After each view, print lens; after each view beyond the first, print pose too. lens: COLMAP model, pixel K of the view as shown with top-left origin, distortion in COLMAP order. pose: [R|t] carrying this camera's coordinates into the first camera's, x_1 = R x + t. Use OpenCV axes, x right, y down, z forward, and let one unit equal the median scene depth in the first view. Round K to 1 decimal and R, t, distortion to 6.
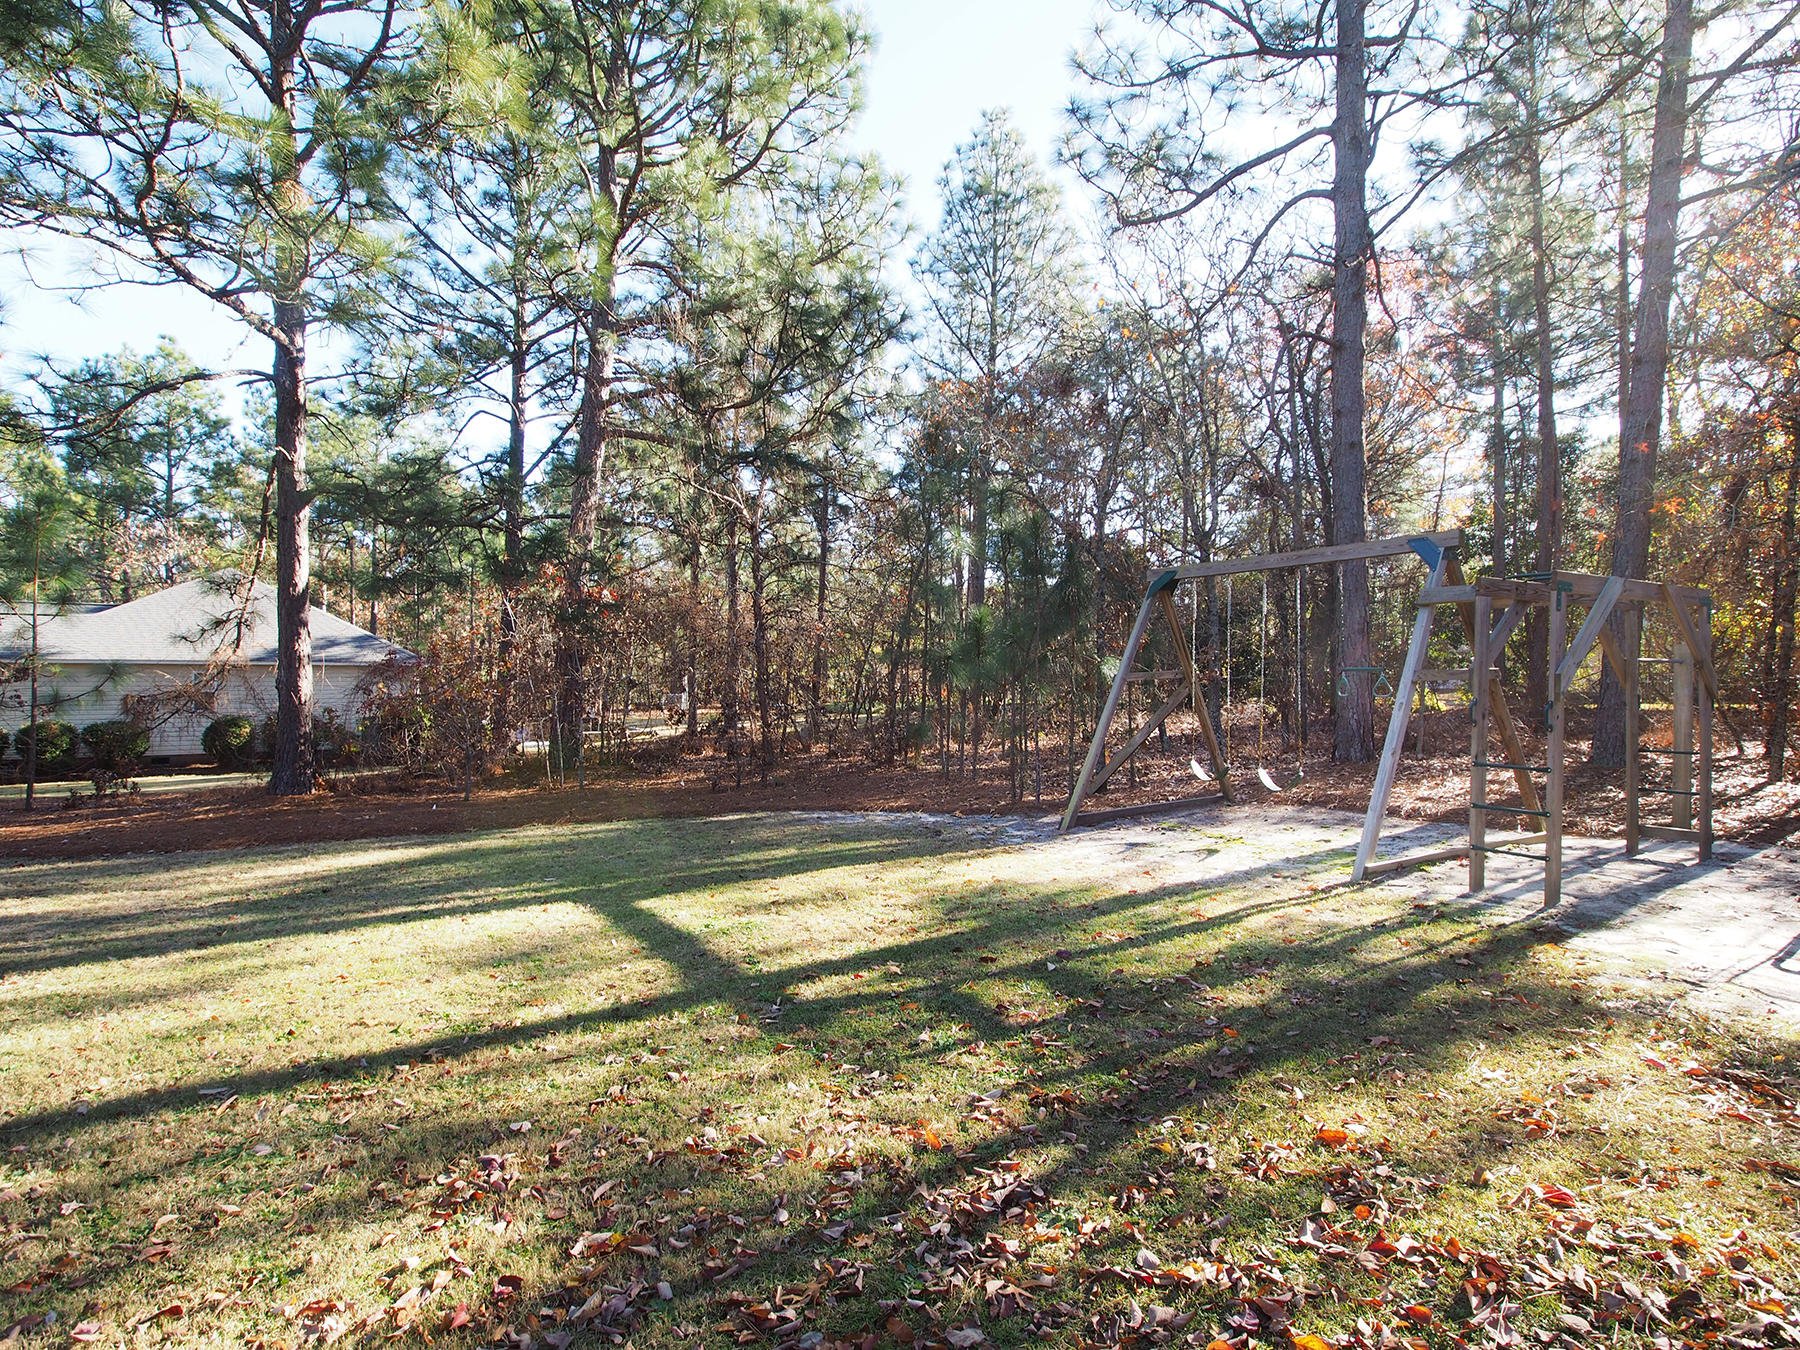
lens RADIAL K [[960.4, 0, 893.1], [0, 960.4, 679.7], [0, 0, 1]] dist [-0.010729, -0.003567]
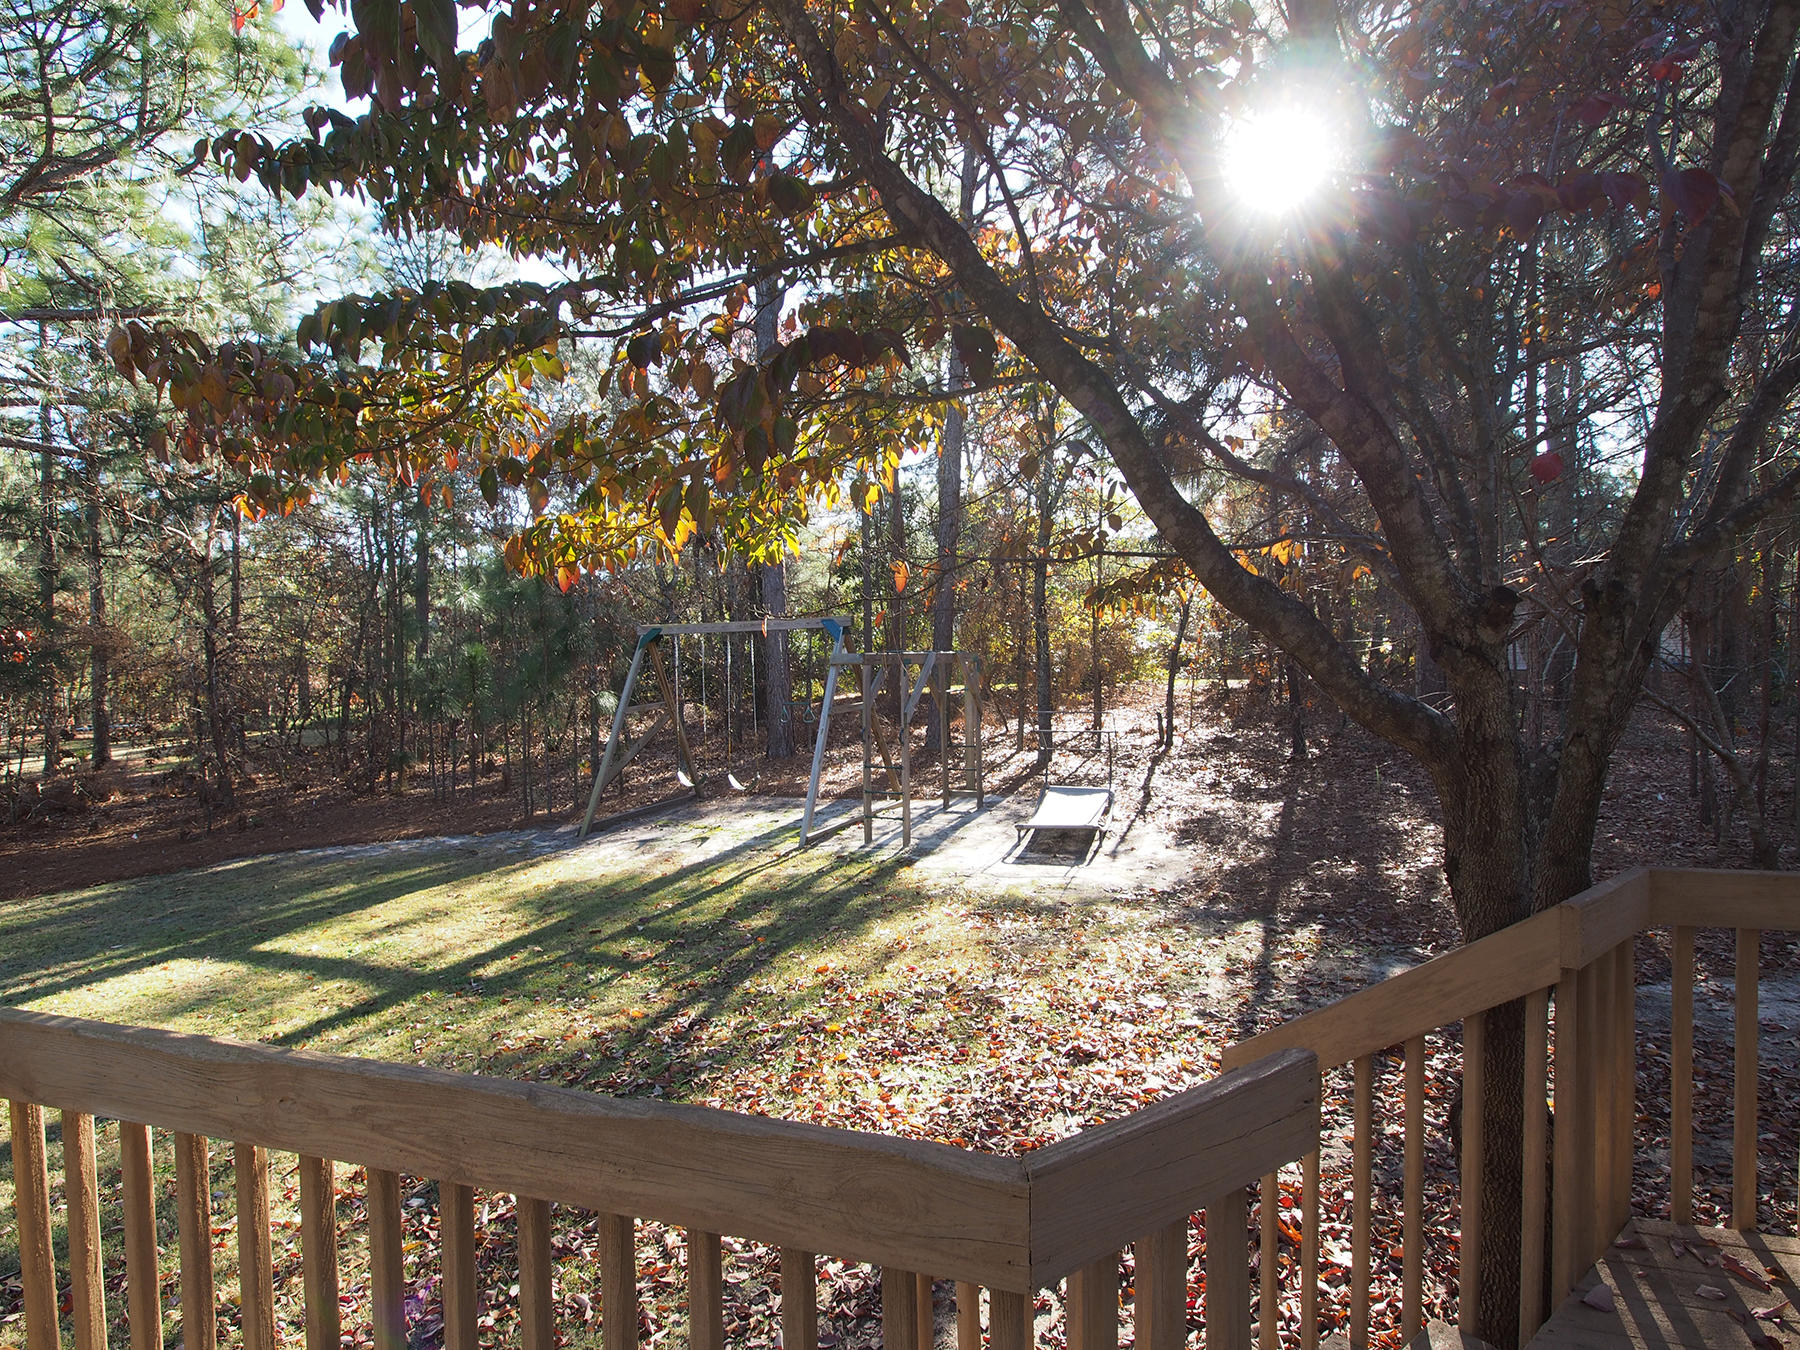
lens RADIAL K [[960.4, 0, 894.9], [0, 960.4, 681.9], [0, 0, 1]] dist [-0.010729, -0.003567]
pose [[0.827609, -0.039056, 0.559944, -0.259420], [0.030062, 0.999229, 0.025263, -0.093515], [-0.560499, -0.004075, 0.828145, -0.383385]]
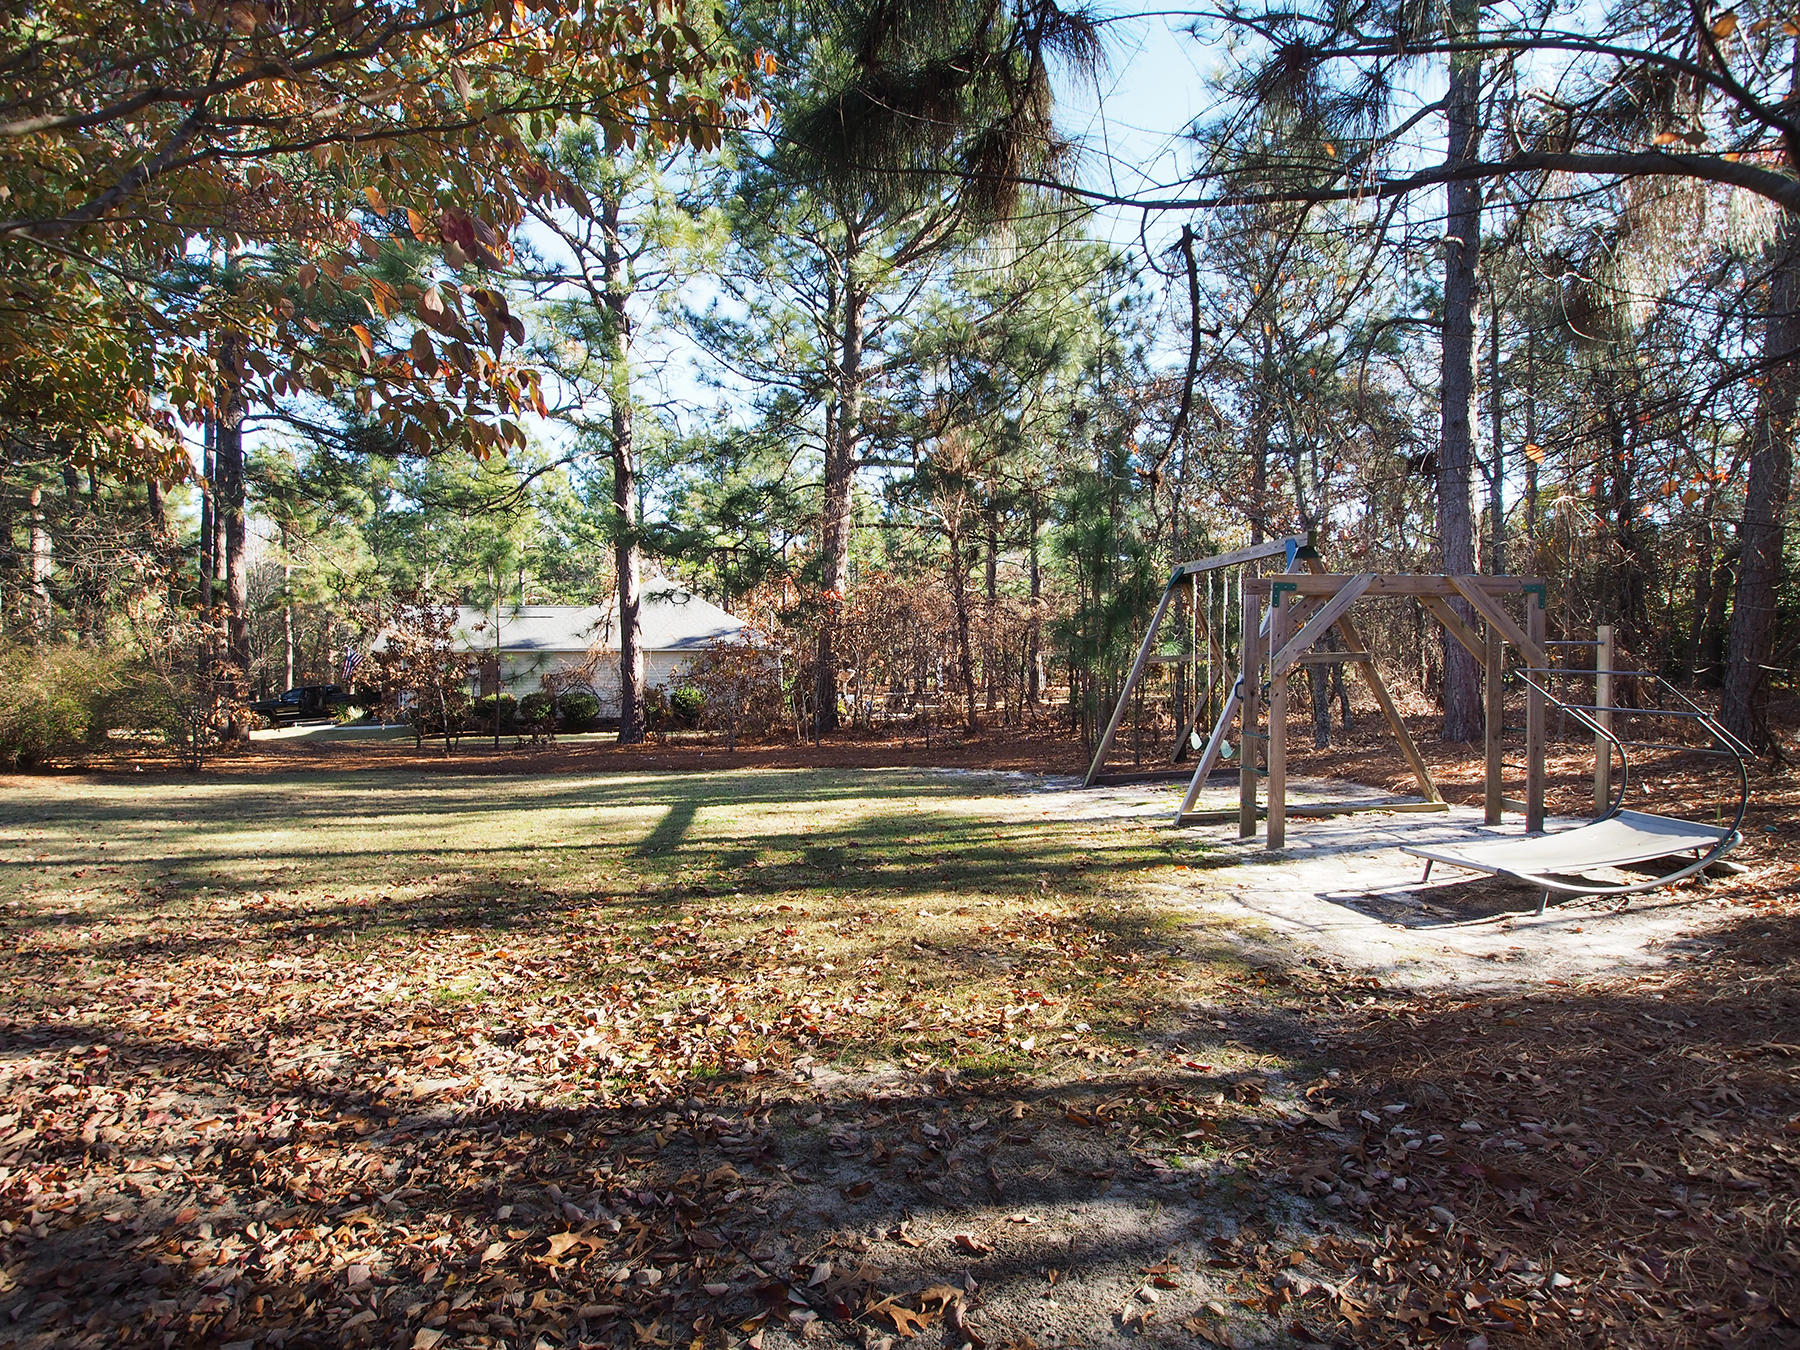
lens RADIAL K [[960.4, 0, 901.7], [0, 960.4, 682.3], [0, 0, 1]] dist [-0.010729, -0.003567]
pose [[0.909209, 0.002604, -0.416333, 0.692998], [0.008260, 0.999671, 0.024292, -0.006913], [0.416259, -0.025525, 0.908888, -0.286199]]
